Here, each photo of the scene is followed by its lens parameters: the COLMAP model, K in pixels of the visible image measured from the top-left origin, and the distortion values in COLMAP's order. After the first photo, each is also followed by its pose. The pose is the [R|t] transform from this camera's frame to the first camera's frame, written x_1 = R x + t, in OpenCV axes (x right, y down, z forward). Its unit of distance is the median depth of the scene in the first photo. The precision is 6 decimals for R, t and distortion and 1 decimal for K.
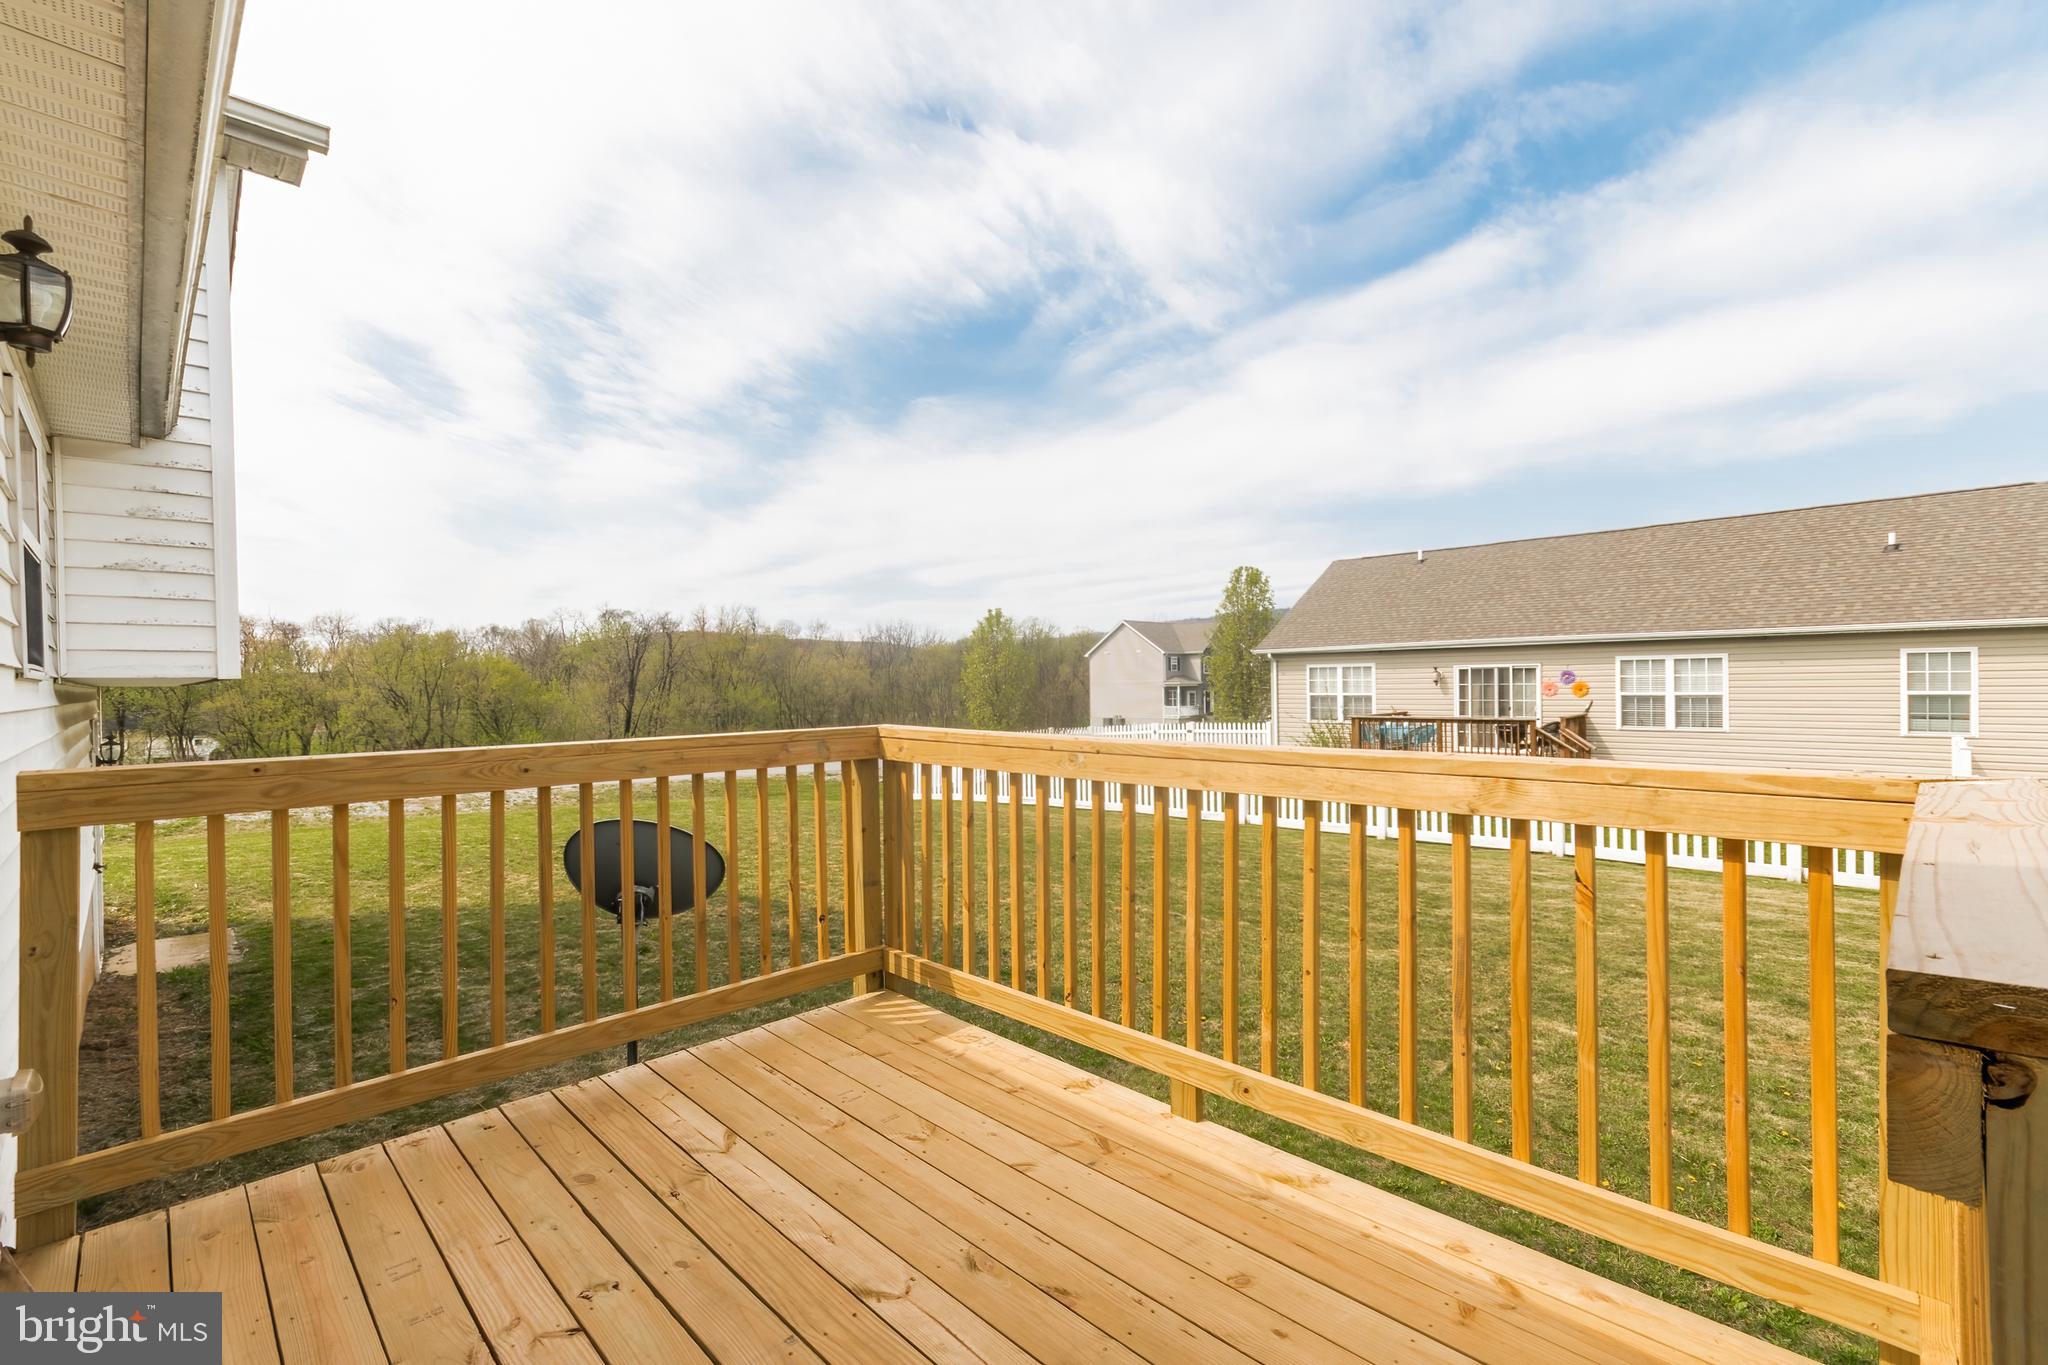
lens RADIAL K [[895.4, 0, 1016.2], [0, 895.4, 687.3], [0, 0, 1]] dist [0.005208, -0.001083]
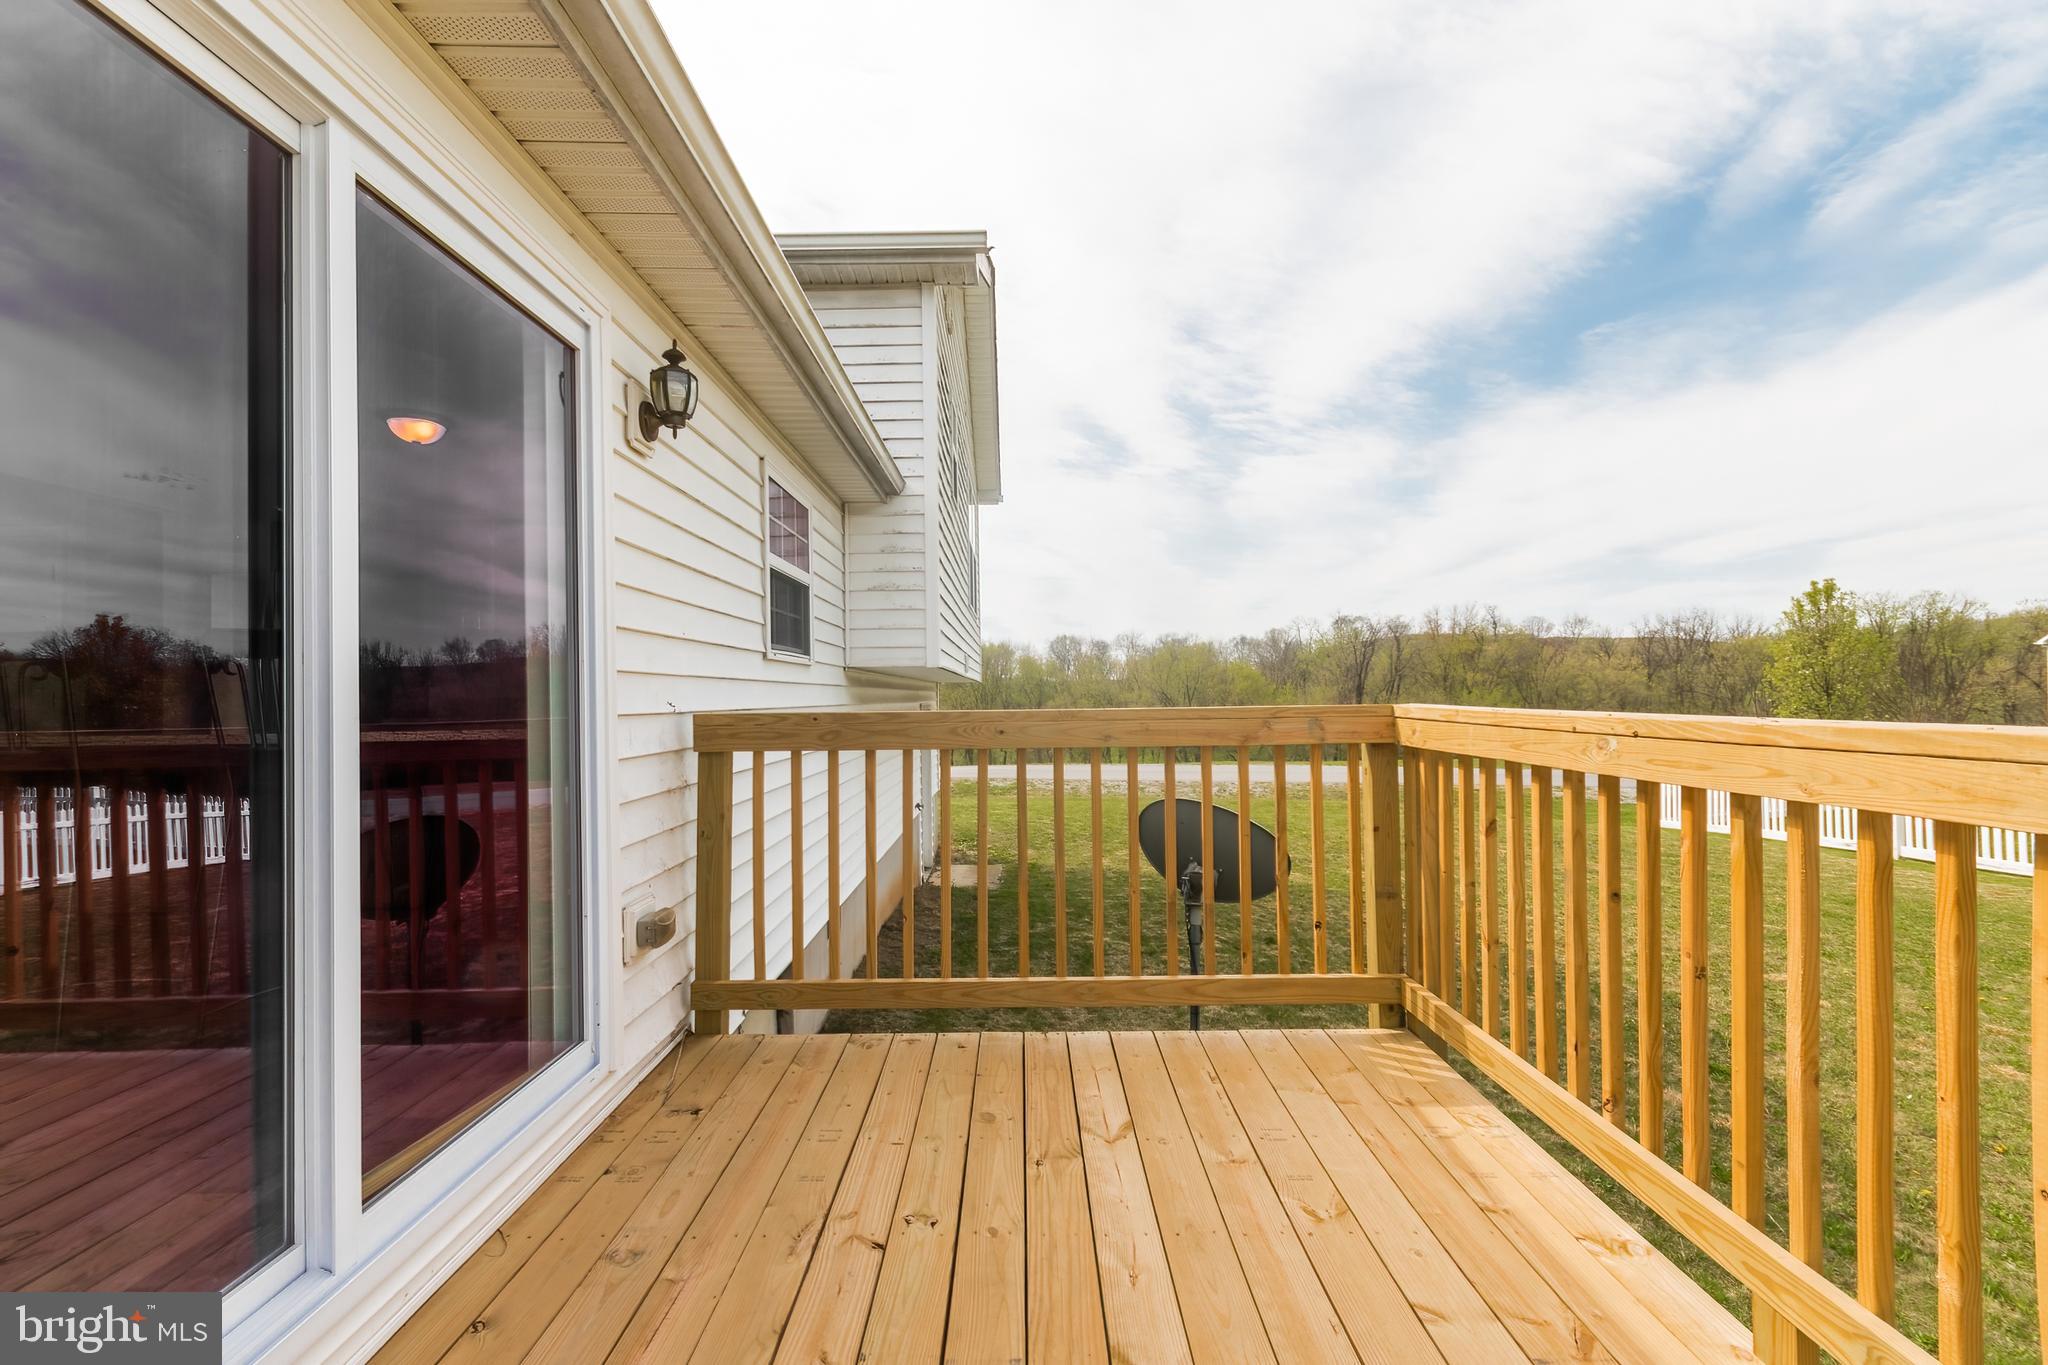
lens RADIAL K [[895.4, 0, 1017.8], [0, 895.4, 674.1], [0, 0, 1]] dist [0.005208, -0.001083]
pose [[0.710763, -0.012135, -0.703327, 0.109986], [-0.002372, 0.999804, -0.019647, 0.020058], [0.703427, 0.015633, 0.710595, 0.106320]]
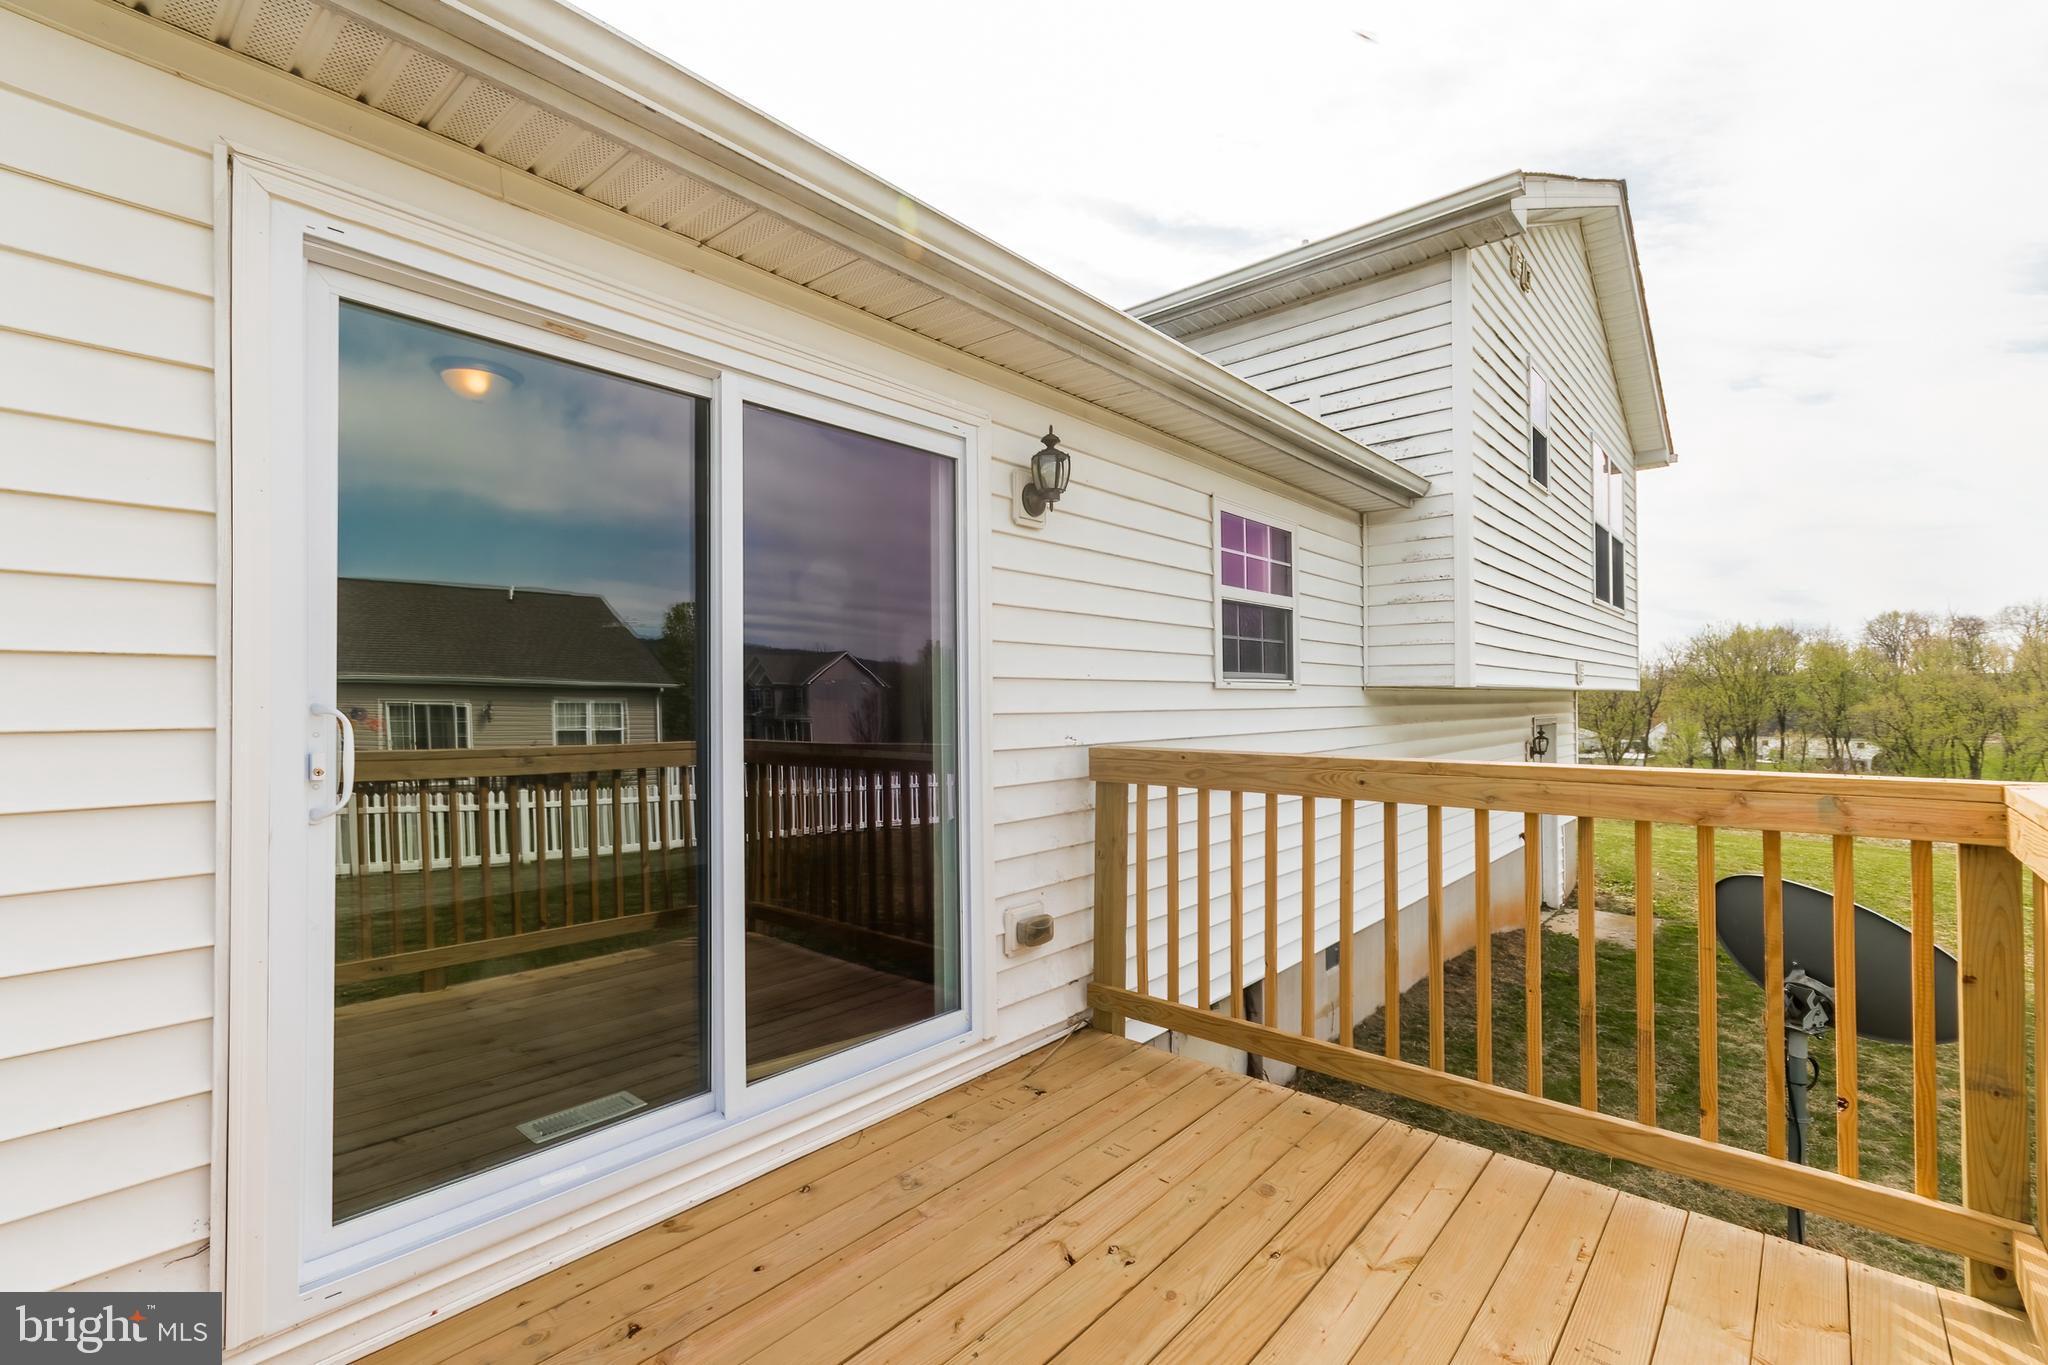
lens RADIAL K [[895.4, 0, 1020.4], [0, 895.4, 689.9], [0, 0, 1]] dist [0.005208, -0.001083]
pose [[0.064515, 0.004349, -0.997907, 0.192862], [-0.004310, 0.999982, 0.004080, -0.005691], [0.997907, 0.004038, 0.064532, 0.254487]]
